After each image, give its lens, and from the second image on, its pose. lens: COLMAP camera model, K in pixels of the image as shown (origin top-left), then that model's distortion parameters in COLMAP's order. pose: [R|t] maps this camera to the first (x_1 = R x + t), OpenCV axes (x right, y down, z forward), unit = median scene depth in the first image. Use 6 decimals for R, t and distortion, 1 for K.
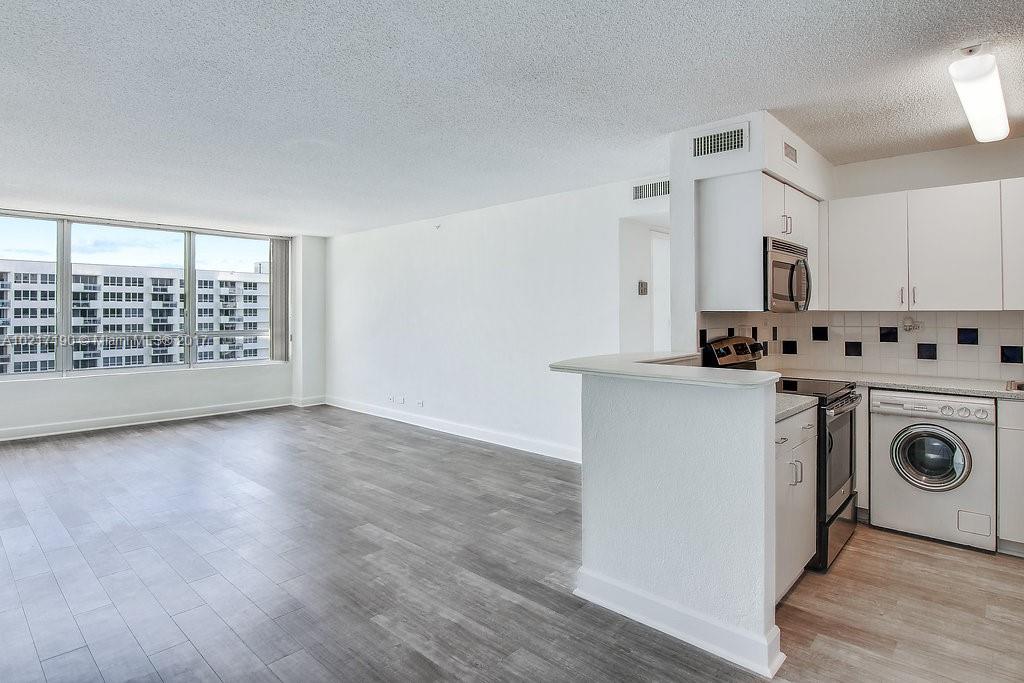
lens RADIAL K [[541.5, 0, 512.3], [0, 541.5, 314.3], [0, 0, 1]] dist [-0.022895, -0.000908]
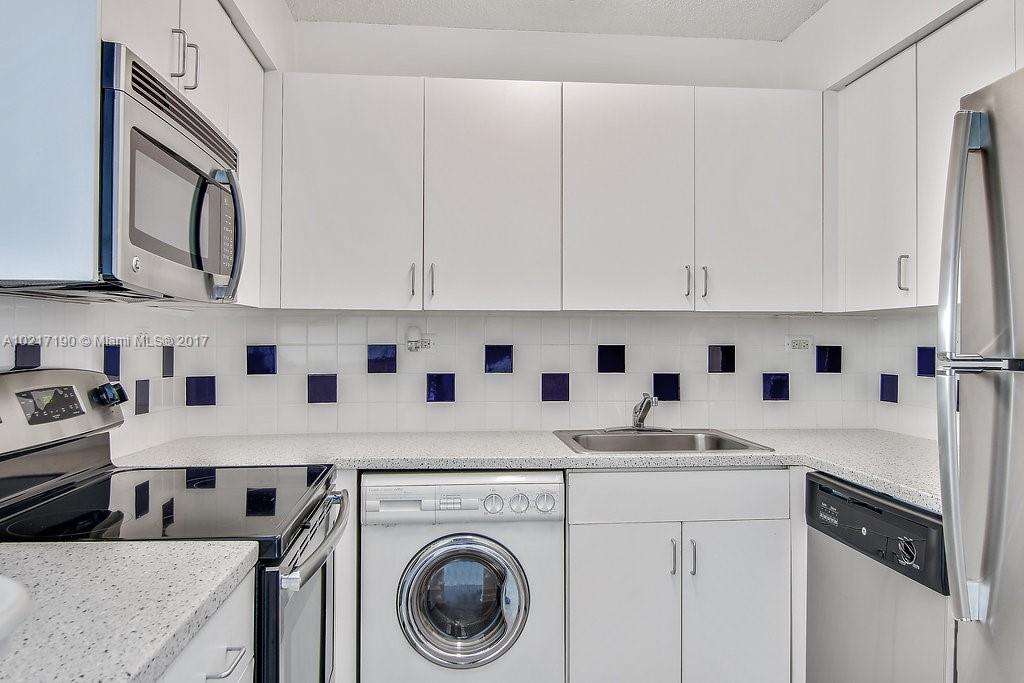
lens RADIAL K [[777.7, 0, 511.9], [0, 777.7, 319.4], [0, 0, 1]] dist [-0.008235, -0.003034]
pose [[0.670882, 0.023233, 0.741200, 0.256346], [-0.000491, 0.999523, -0.030886, 0.026344], [-0.741564, 0.020357, 0.670574, 0.453656]]
